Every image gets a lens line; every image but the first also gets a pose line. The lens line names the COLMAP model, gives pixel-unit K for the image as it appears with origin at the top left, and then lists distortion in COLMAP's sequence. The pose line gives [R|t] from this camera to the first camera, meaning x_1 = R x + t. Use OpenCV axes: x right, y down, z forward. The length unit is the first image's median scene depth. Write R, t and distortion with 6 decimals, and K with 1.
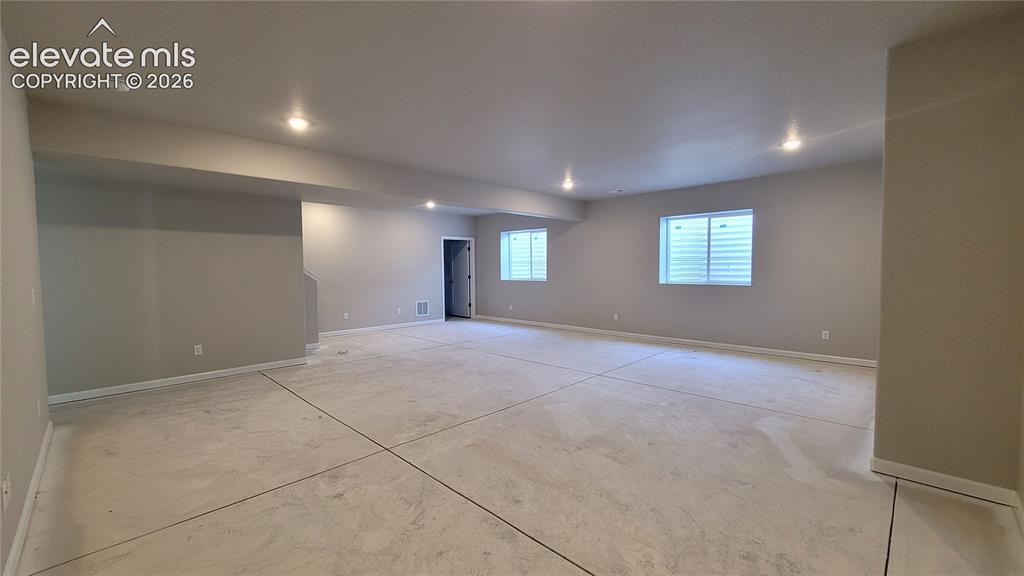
lens RADIAL K [[418.7, 0, 514.1], [0, 418.7, 289.5], [0, 0, 1]] dist [0.000104, -0.000661]
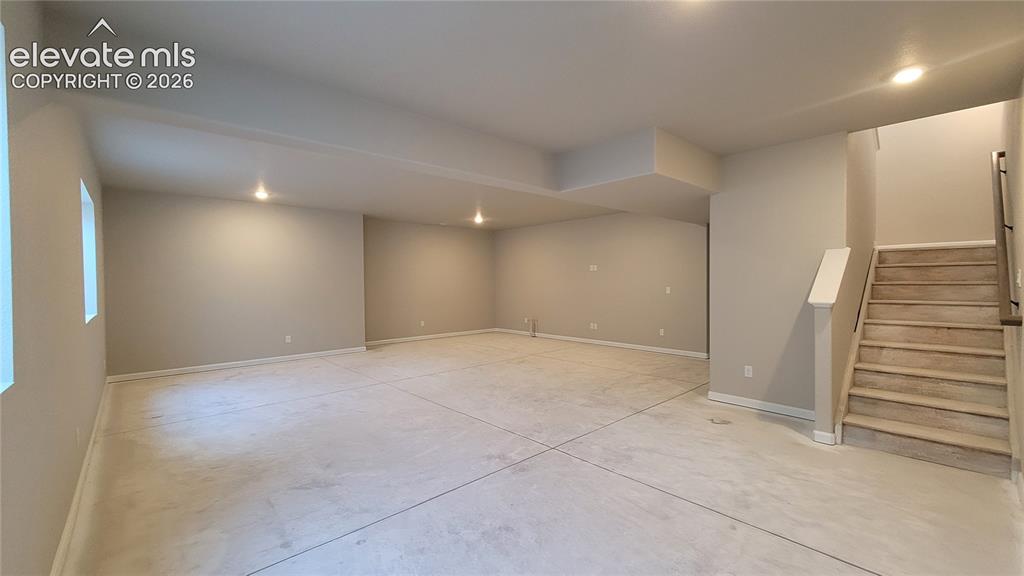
lens RADIAL K [[418.7, 0, 510.2], [0, 418.7, 285.2], [0, 0, 1]] dist [0.000104, -0.000661]
pose [[0.997838, -0.001621, -0.065694, 0.315662], [-0.001107, 0.999139, -0.041468, 0.013915], [0.065705, 0.041451, 0.996978, -0.310653]]
